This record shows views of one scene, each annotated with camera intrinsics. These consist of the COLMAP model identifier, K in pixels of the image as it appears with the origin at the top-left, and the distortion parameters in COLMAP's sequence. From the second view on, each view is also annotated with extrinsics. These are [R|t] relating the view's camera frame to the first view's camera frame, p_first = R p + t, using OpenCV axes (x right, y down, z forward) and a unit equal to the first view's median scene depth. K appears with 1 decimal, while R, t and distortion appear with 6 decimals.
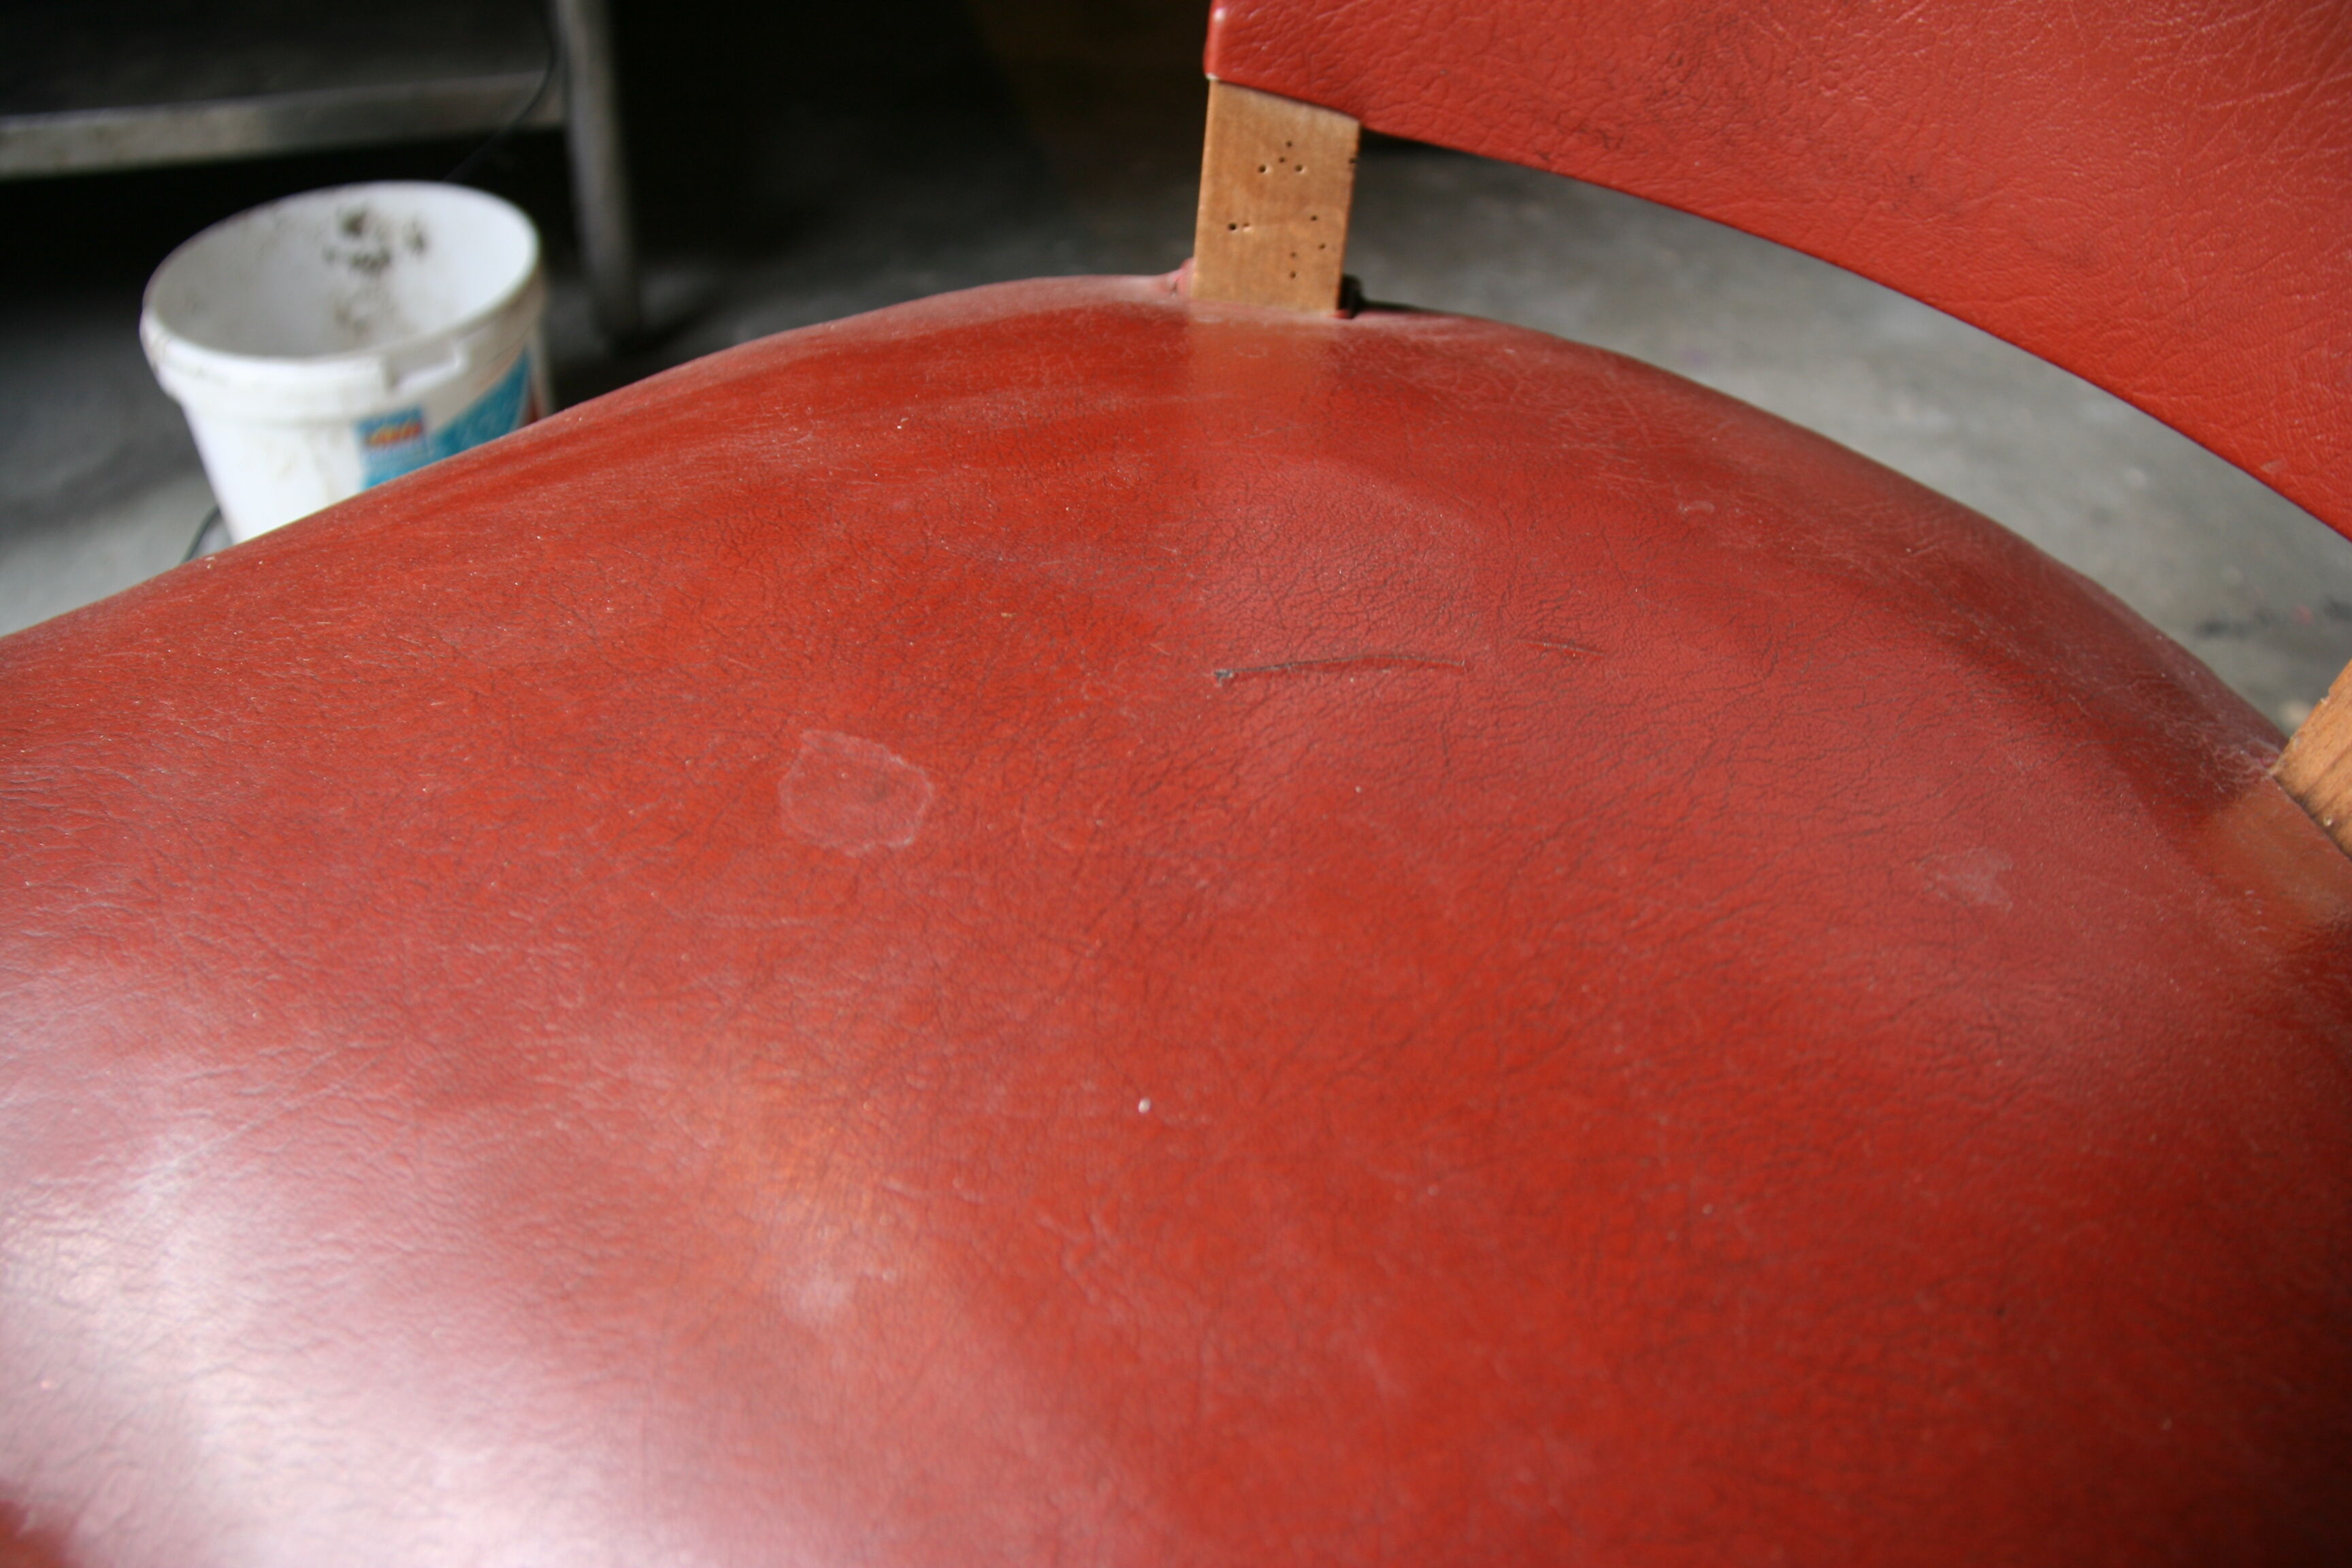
lens RADIAL K [[1877.1, 0, 1201.9], [0, 1877.1, 738.3], [0, 0, 1]] dist [-0.208157, 0.123912]
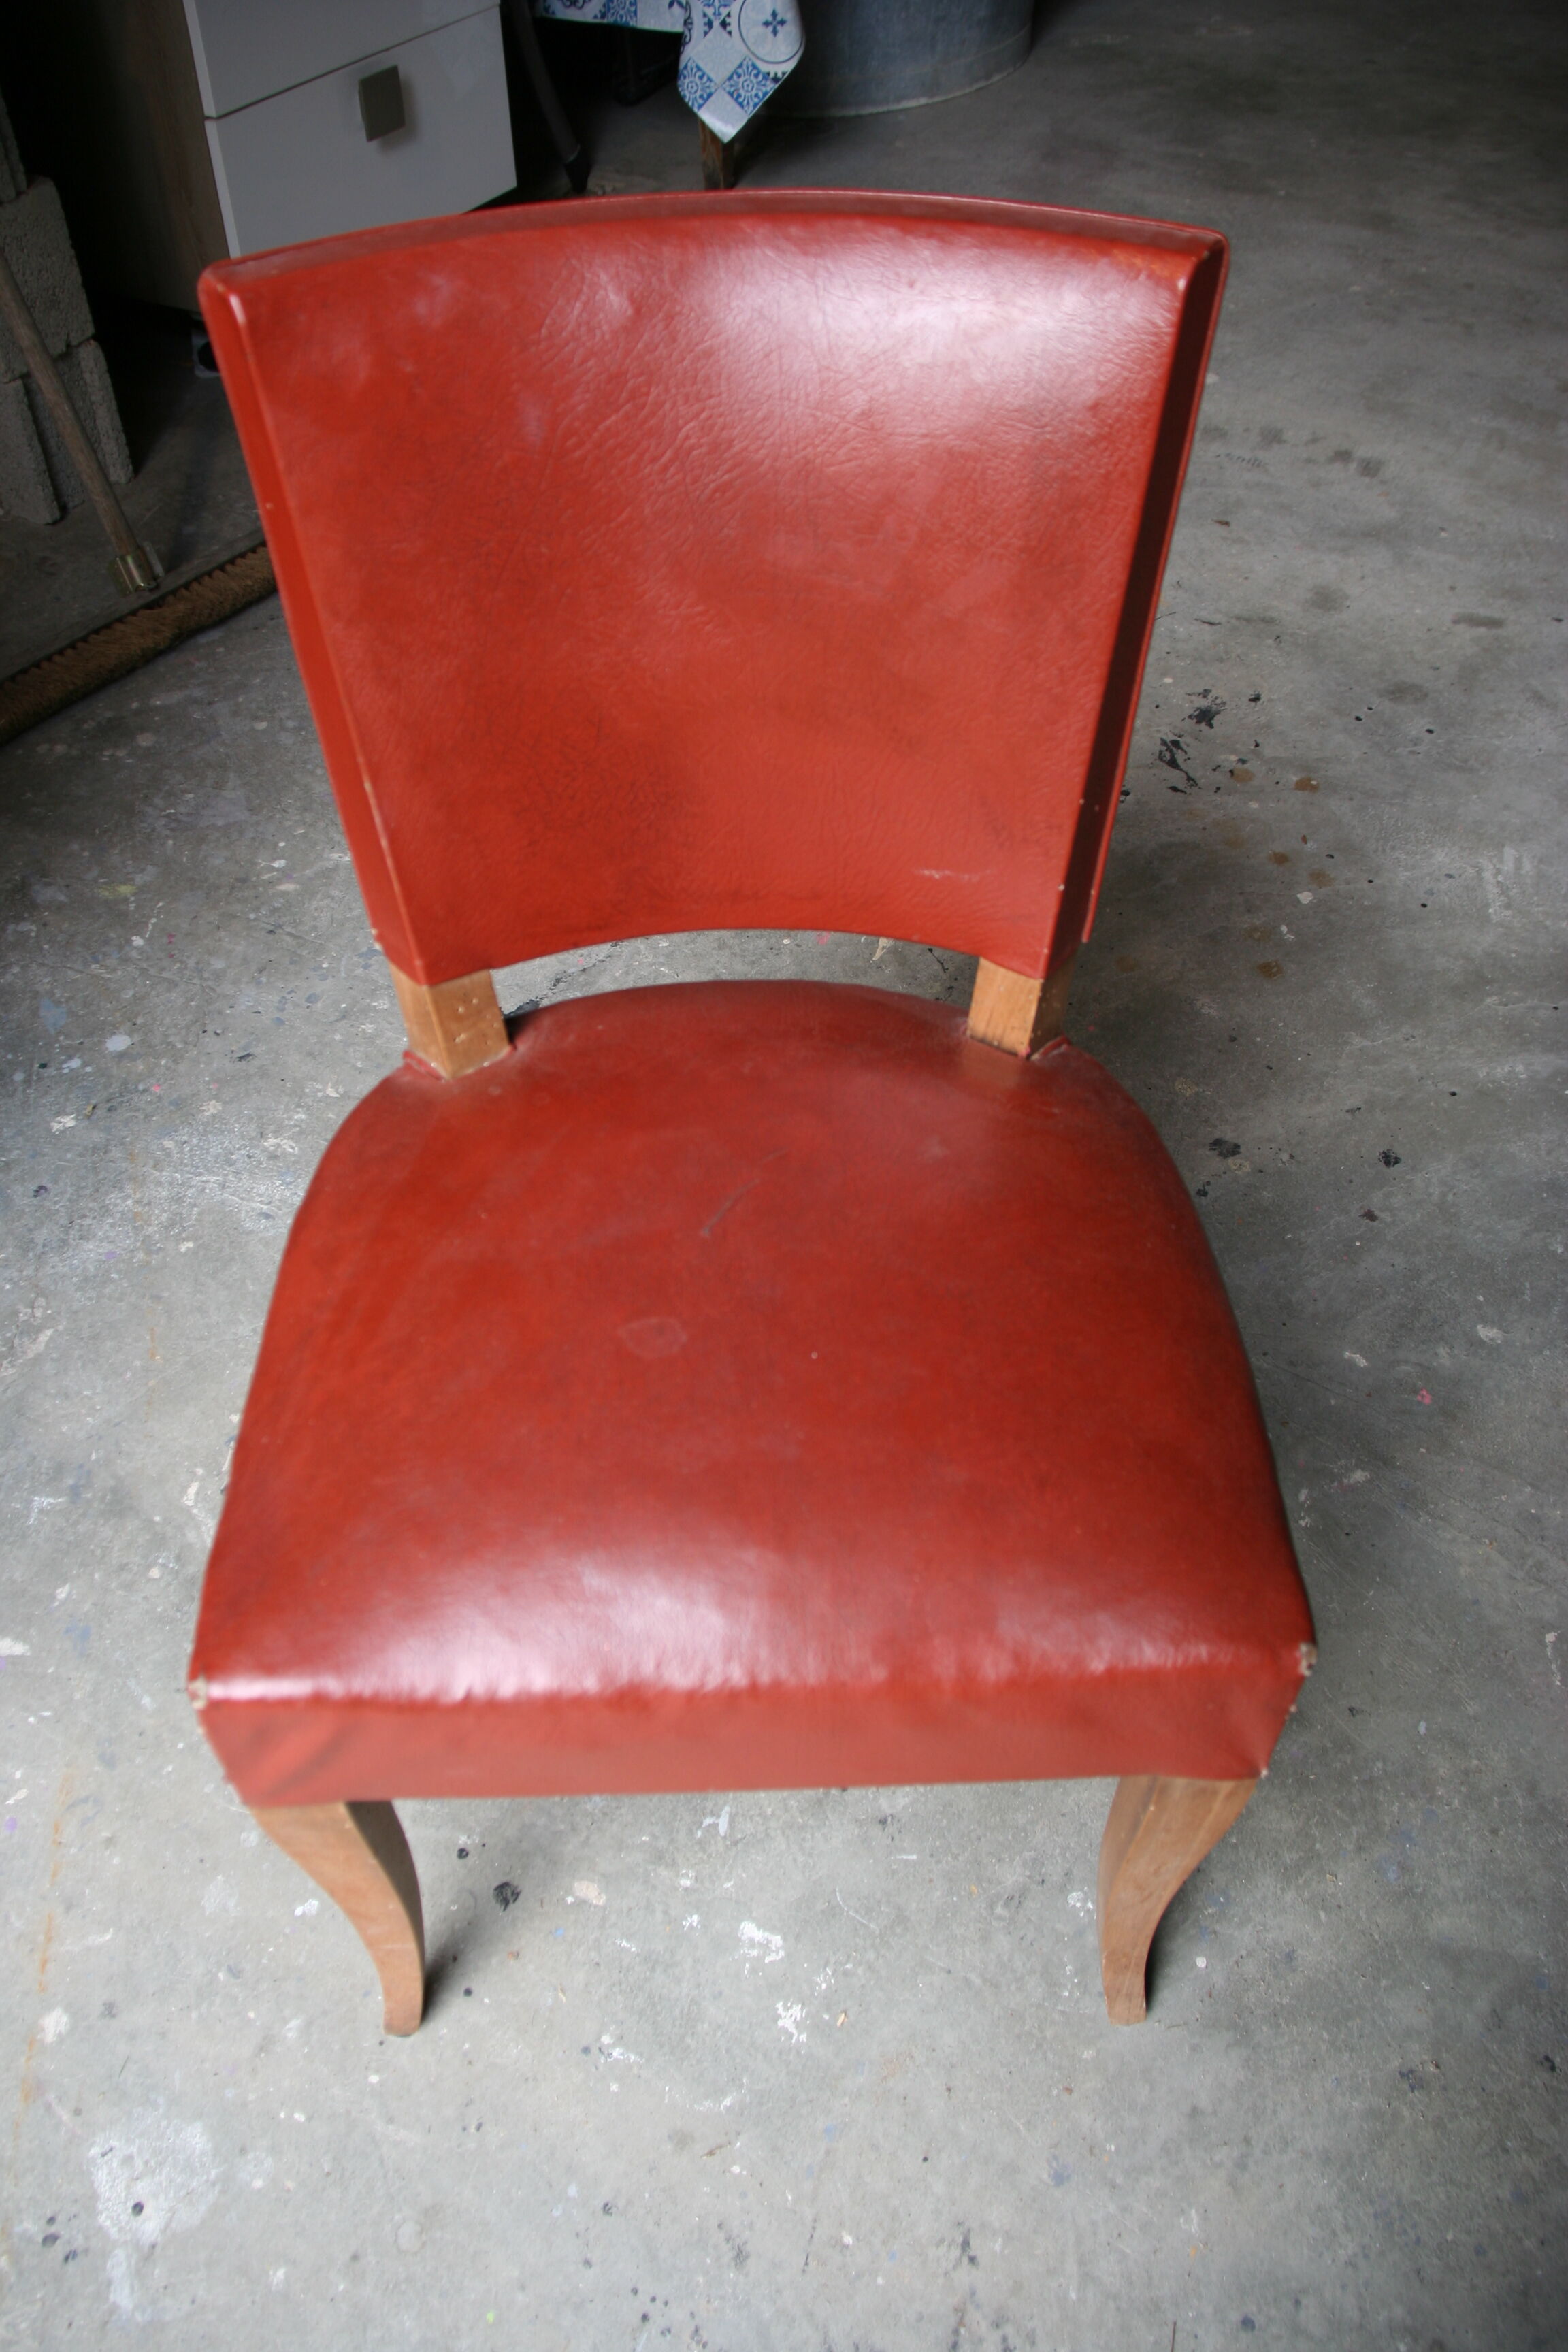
lens RADIAL K [[1877.1, 0, 784.0], [0, 1877.1, 1176.0], [0, 0, 1]] dist [-0.208157, 0.123912]
pose [[0.724902, -0.545188, 0.421055, -1.101581], [0.485219, 0.837990, 0.249671, -0.791138], [-0.488958, 0.023317, 0.871996, -1.616534]]
